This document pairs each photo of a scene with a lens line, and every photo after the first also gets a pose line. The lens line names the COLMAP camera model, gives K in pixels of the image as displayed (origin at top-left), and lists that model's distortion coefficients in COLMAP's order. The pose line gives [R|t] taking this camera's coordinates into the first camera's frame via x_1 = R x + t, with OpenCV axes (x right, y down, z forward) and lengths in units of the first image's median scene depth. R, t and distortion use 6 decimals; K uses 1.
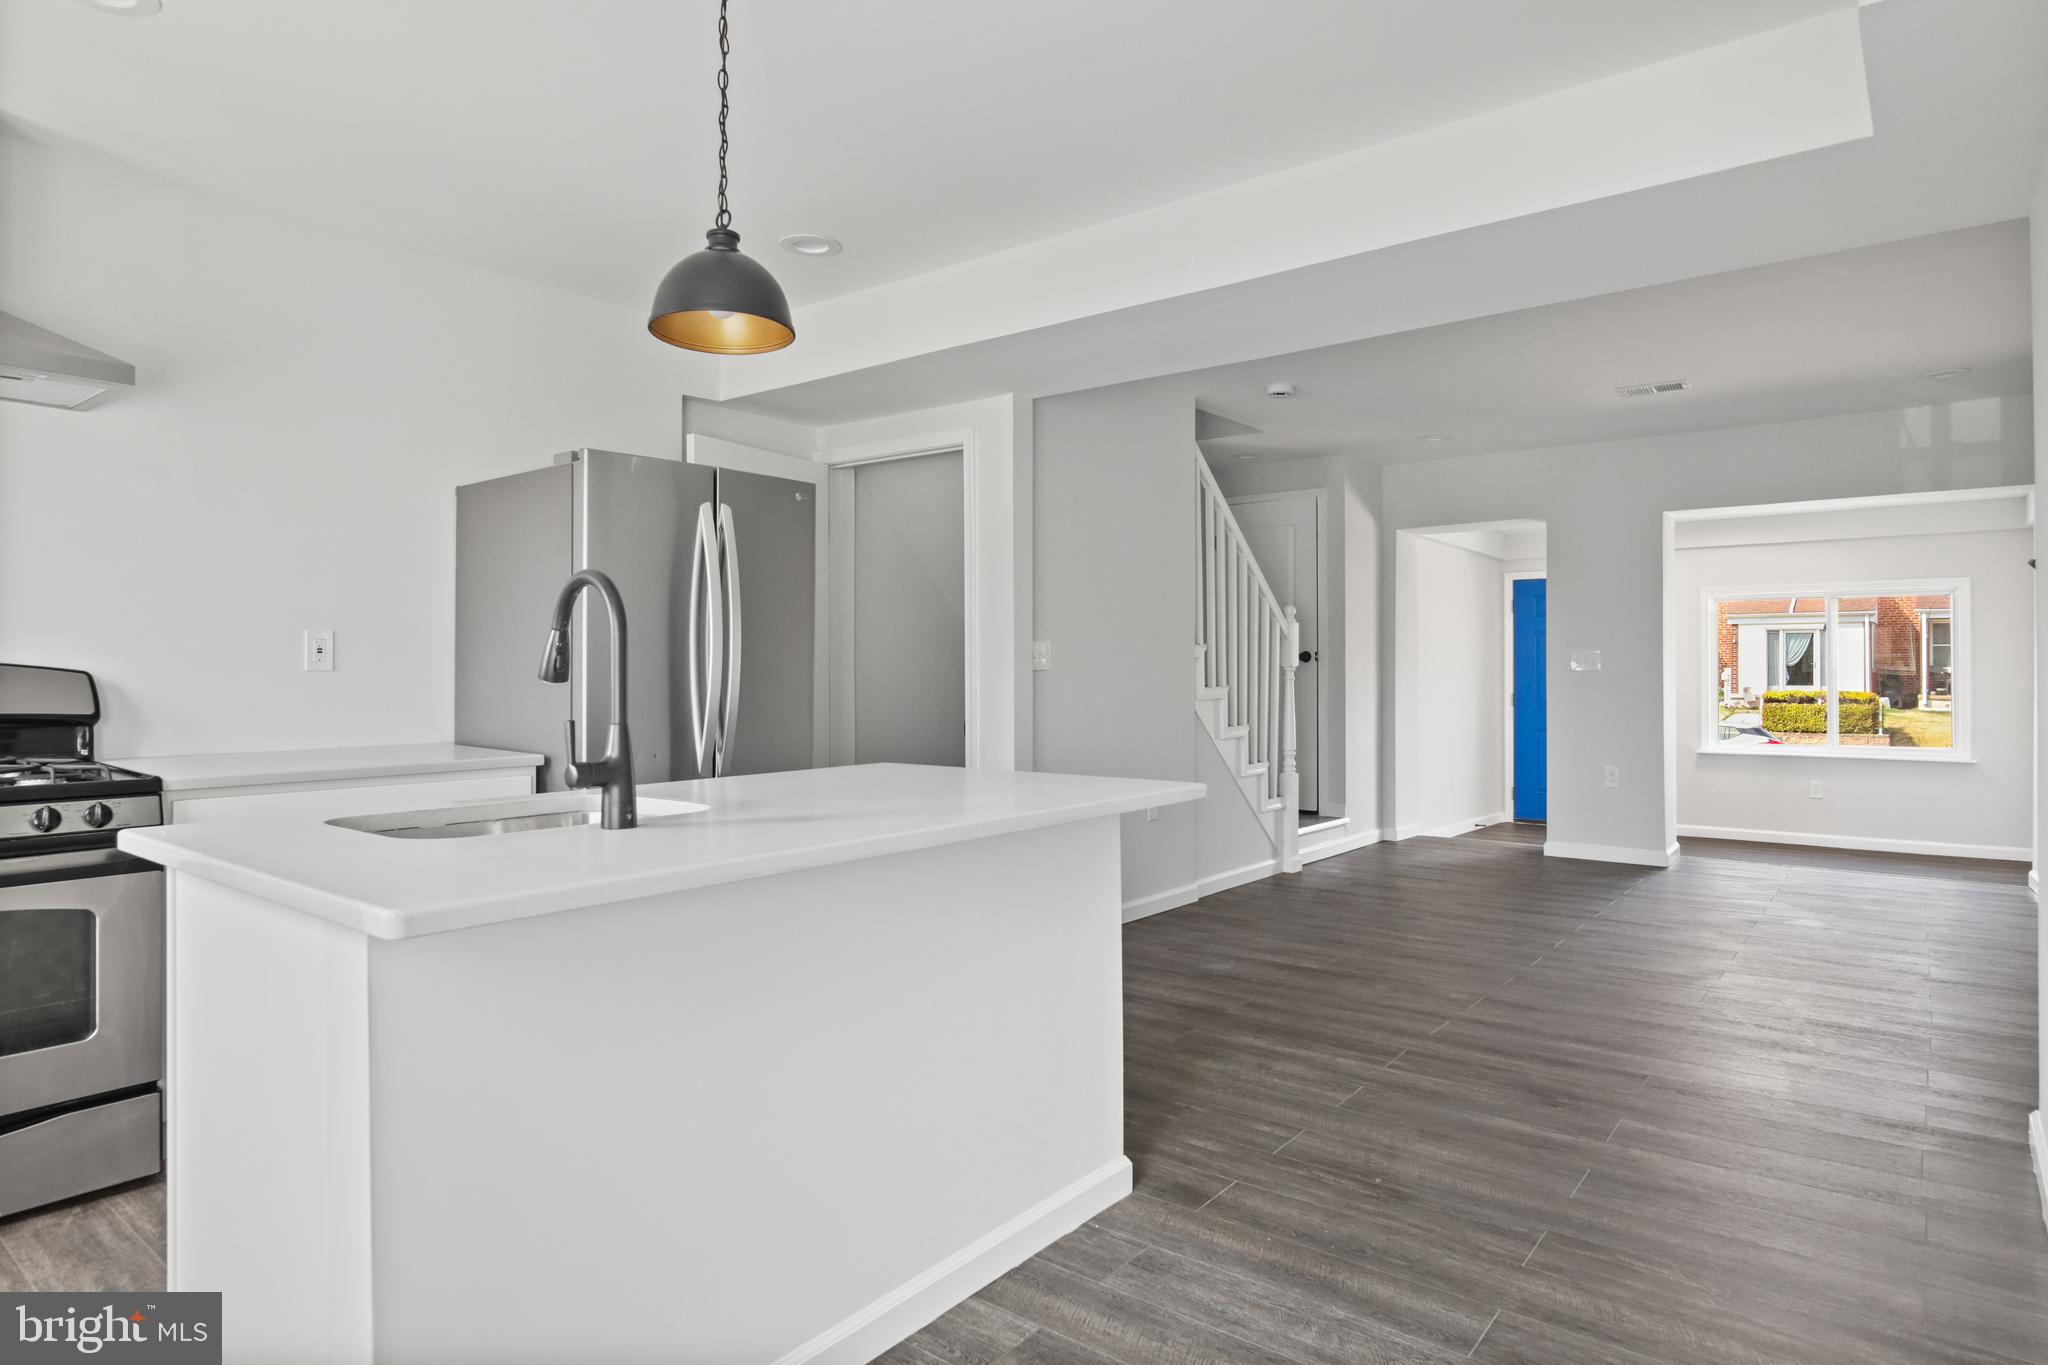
lens RADIAL K [[1156.5, 0, 1023.9], [0, 1156.5, 664.0], [0, 0, 1]] dist [-0.026931, 0.007812]
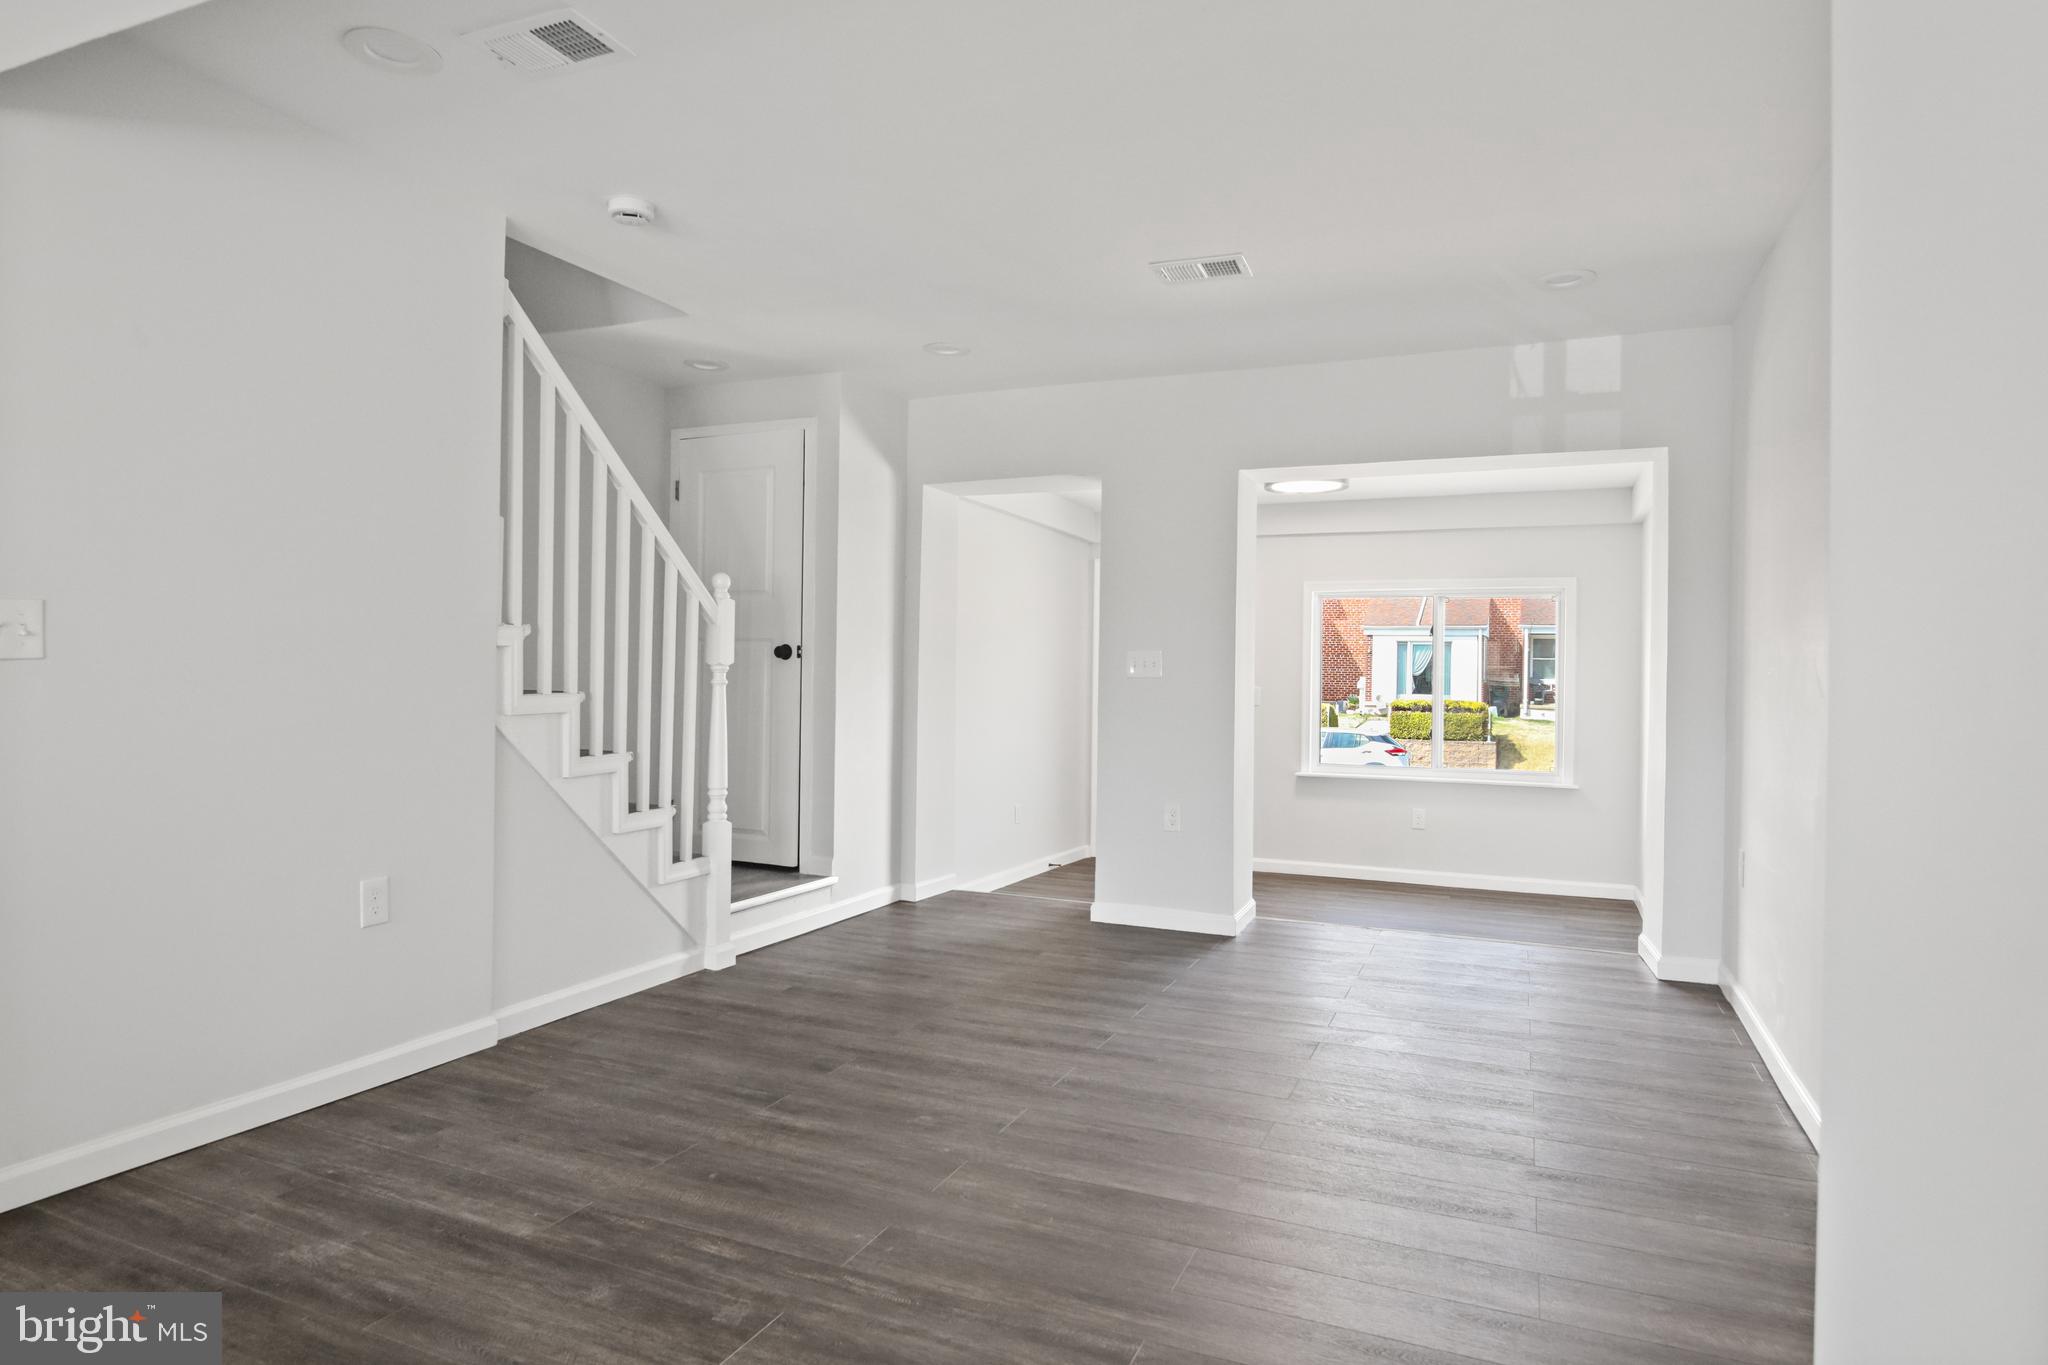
lens RADIAL K [[1156.5, 0, 1041.1], [0, 1156.5, 674.8], [0, 0, 1]] dist [-0.026931, 0.007812]
pose [[0.963492, 0.014986, 0.267318, 0.256247], [-0.017248, 0.999833, 0.006115, 0.001071], [-0.267182, -0.010503, 0.963589, 0.332396]]
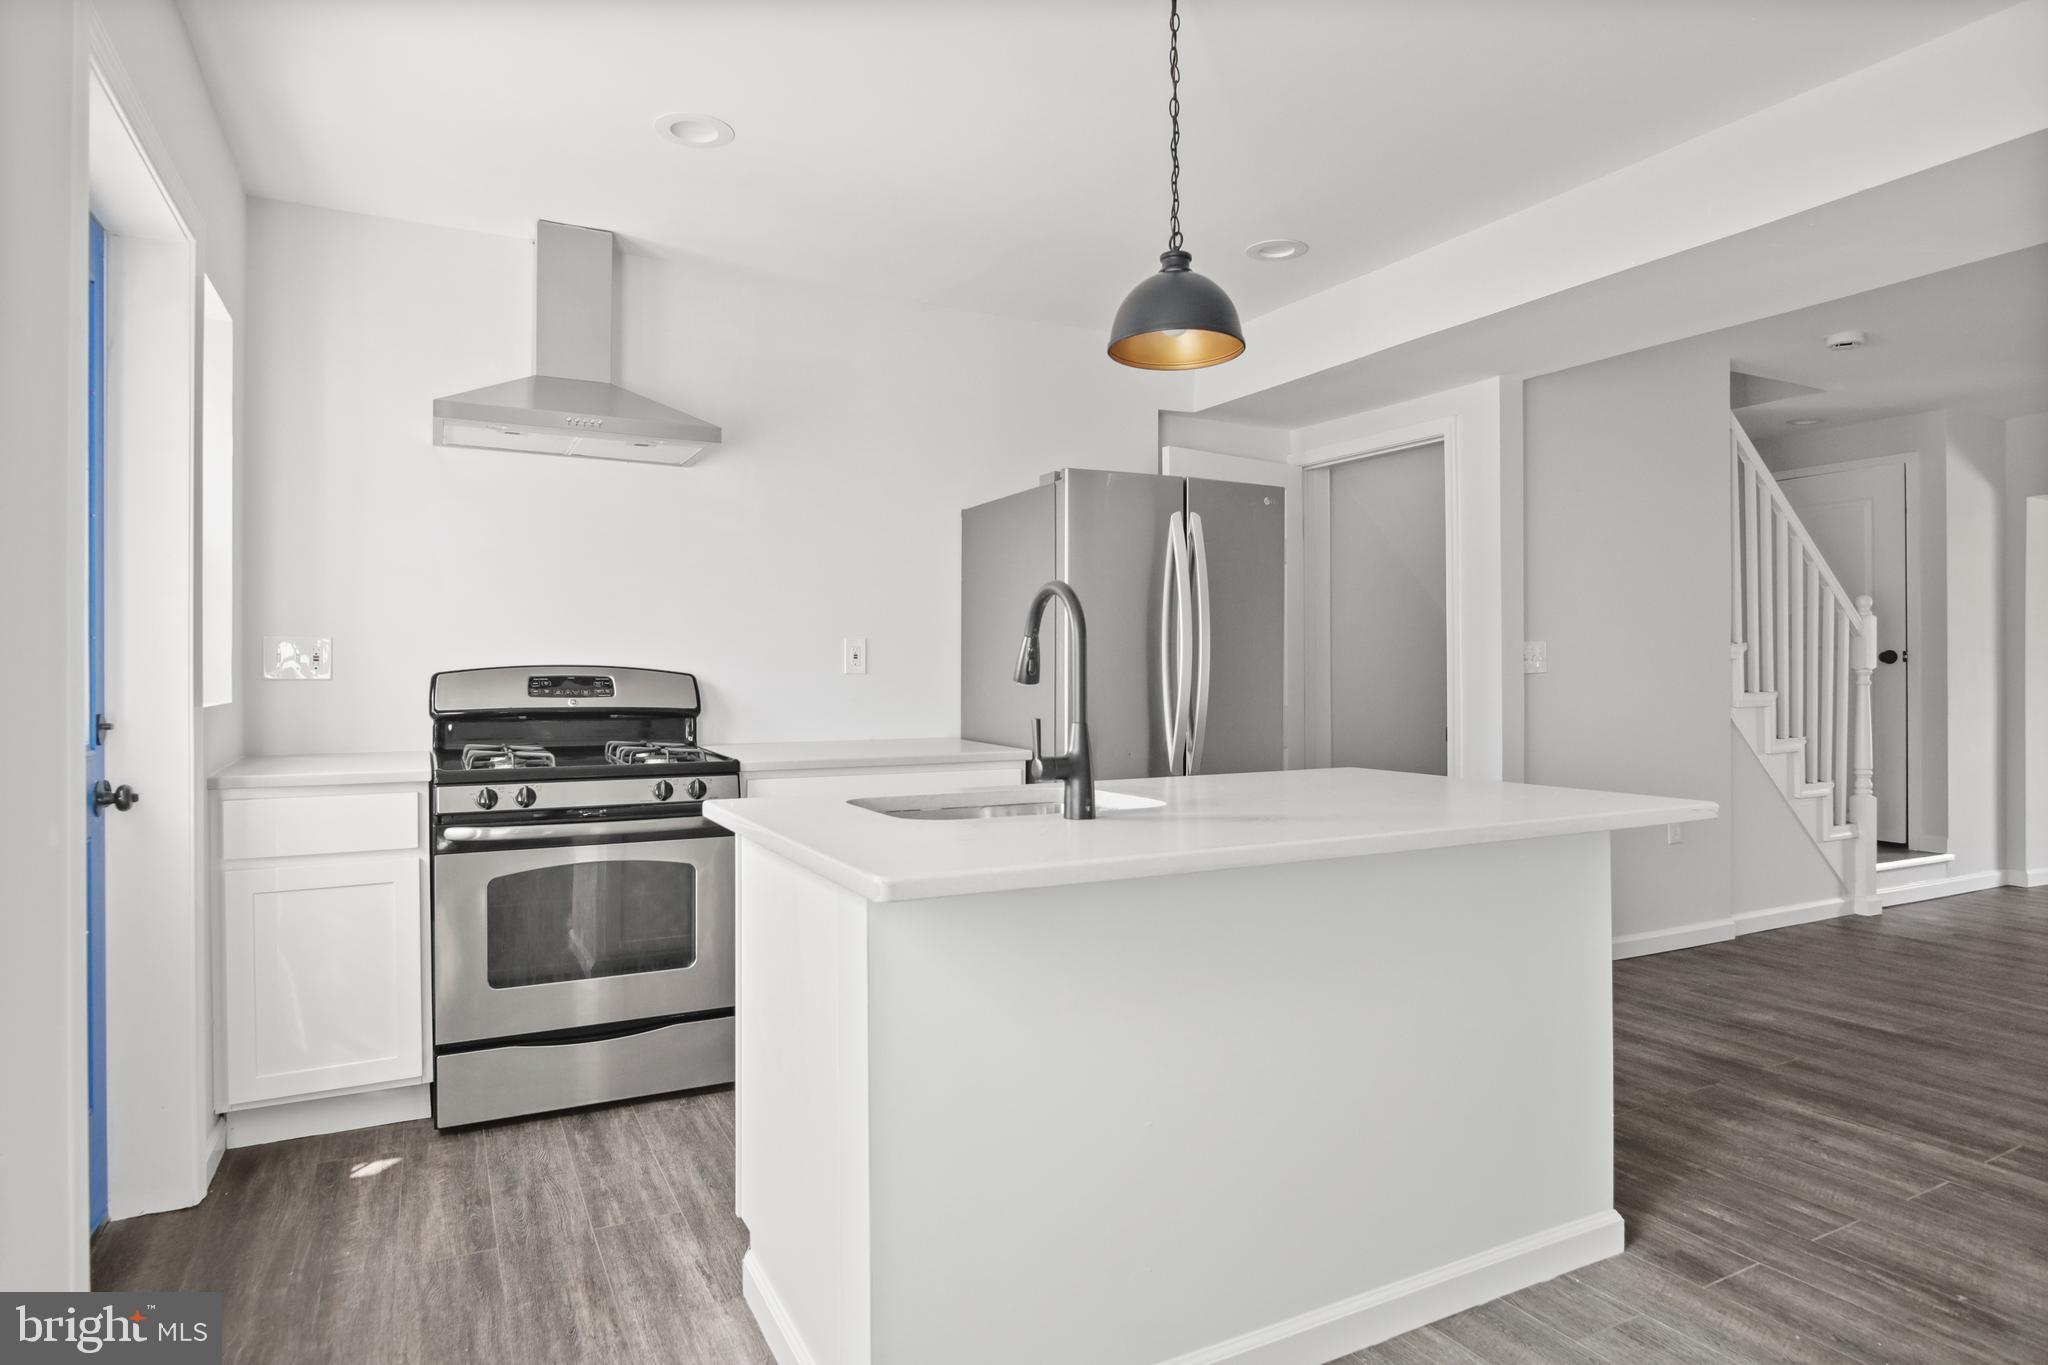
lens RADIAL K [[1156.5, 0, 1021.7], [0, 1156.5, 668.2], [0, 0, 1]] dist [-0.026931, 0.007812]
pose [[0.911963, -0.001927, -0.410269, 0.014901], [0.002316, 0.999997, 0.000451, 0.000066], [0.410267, -0.001361, 0.911965, -0.004507]]
